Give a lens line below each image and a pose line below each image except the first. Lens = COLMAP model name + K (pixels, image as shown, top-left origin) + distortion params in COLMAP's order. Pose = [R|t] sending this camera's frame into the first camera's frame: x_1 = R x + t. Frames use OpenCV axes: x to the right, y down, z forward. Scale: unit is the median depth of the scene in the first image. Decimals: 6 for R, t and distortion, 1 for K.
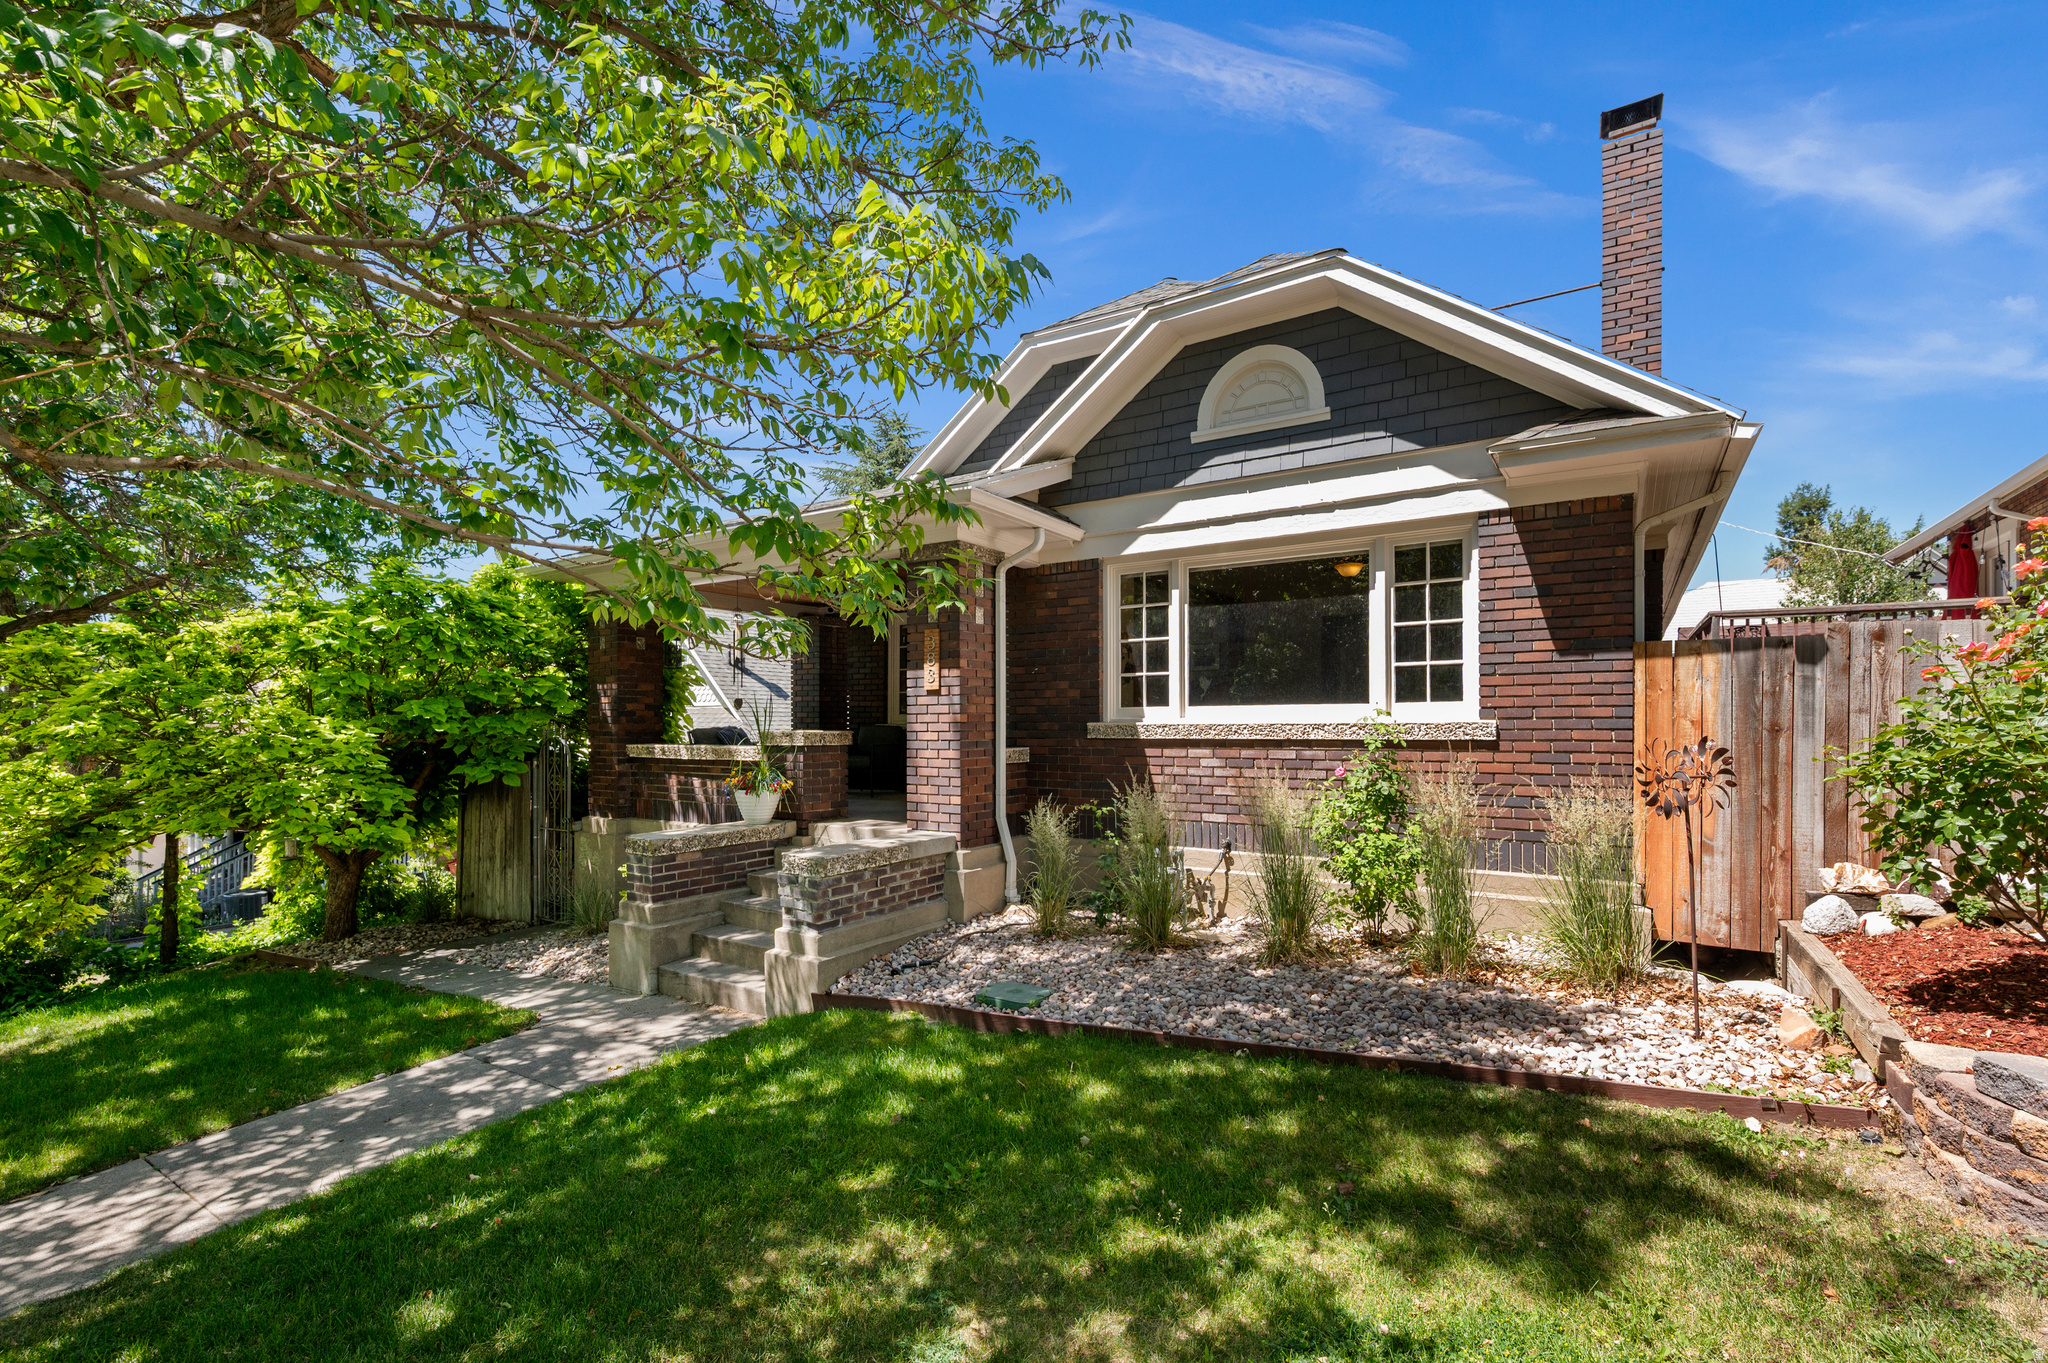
lens RADIAL K [[895.1, 0, 1021.8], [0, 895.1, 699.3], [0, 0, 1]] dist [-0.001897, -0.000172]
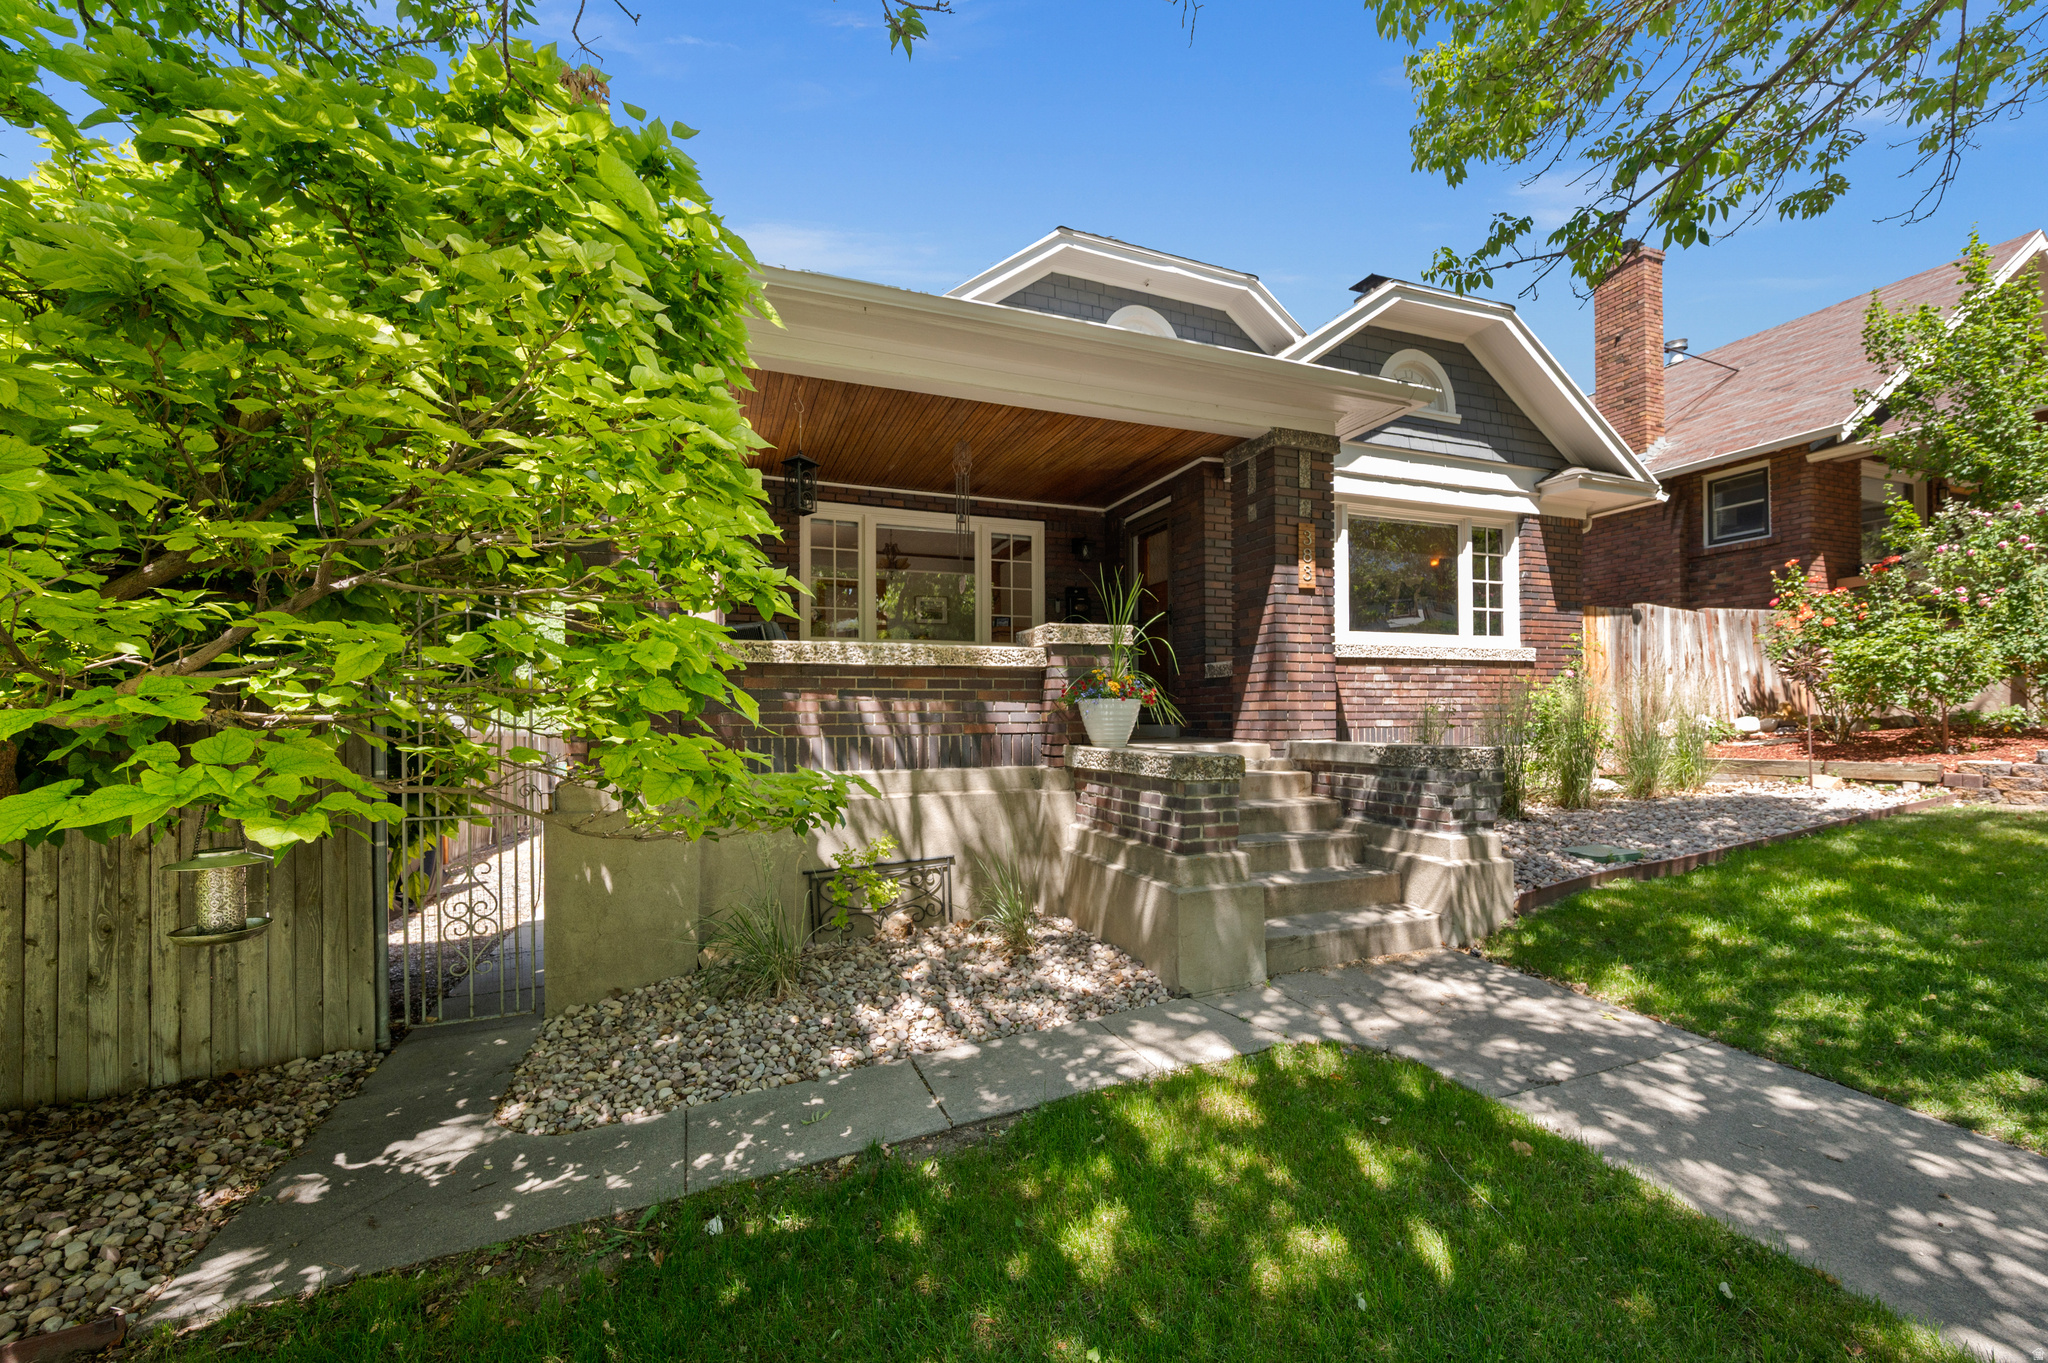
lens RADIAL K [[826.4, 0, 1019.8], [0, 826.4, 702.2], [0, 0, 1]] dist [-0.006241, 0.000551]
pose [[0.584782, 0.014241, 0.811066, -1.055652], [-0.016990, 0.999842, -0.005306, 0.127508], [-0.811013, -0.010677, 0.584931, 0.804059]]
